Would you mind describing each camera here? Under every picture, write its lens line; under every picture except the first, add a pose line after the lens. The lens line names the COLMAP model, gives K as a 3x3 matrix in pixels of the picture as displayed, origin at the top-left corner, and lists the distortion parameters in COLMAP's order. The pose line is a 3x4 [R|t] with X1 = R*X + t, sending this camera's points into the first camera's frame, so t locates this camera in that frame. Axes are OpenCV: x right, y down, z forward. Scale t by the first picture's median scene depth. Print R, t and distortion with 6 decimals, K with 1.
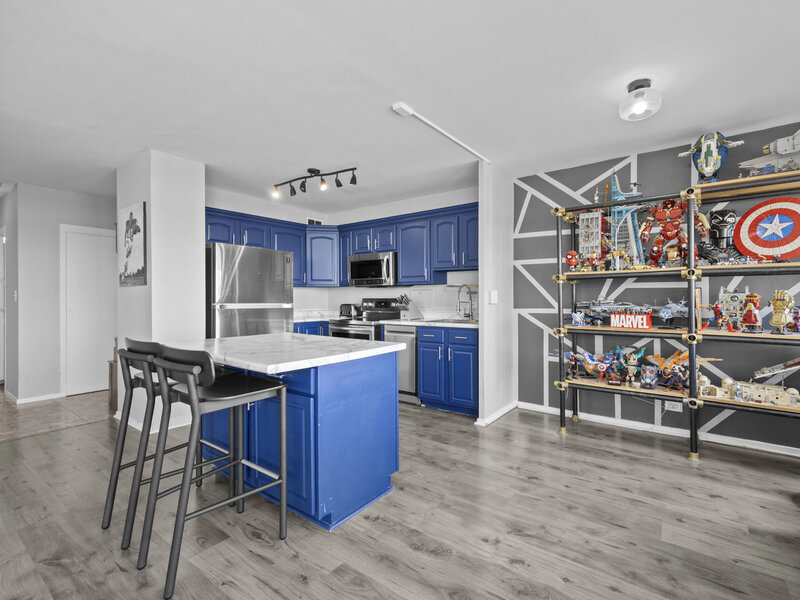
lens RADIAL K [[366.9, 0, 422.4], [0, 366.9, 296.8], [0, 0, 1]] dist [-0.000518, 0.000080]
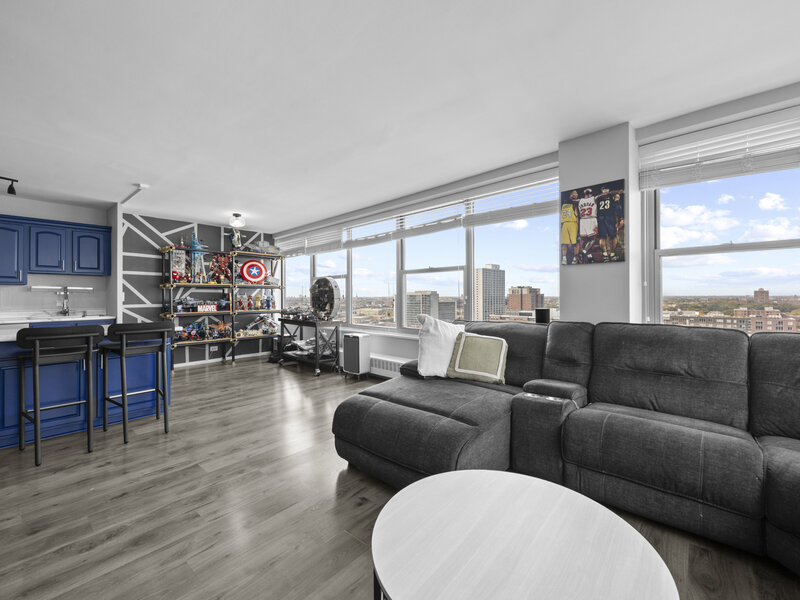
lens RADIAL K [[366.9, 0, 422.4], [0, 366.9, 296.8], [0, 0, 1]] dist [-0.000518, 0.000080]
pose [[0.058480, 0.001106, 0.998288, -1.639100], [0.003341, 0.999994, -0.001303, 0.009300], [-0.998283, 0.003411, 0.058476, -0.384705]]
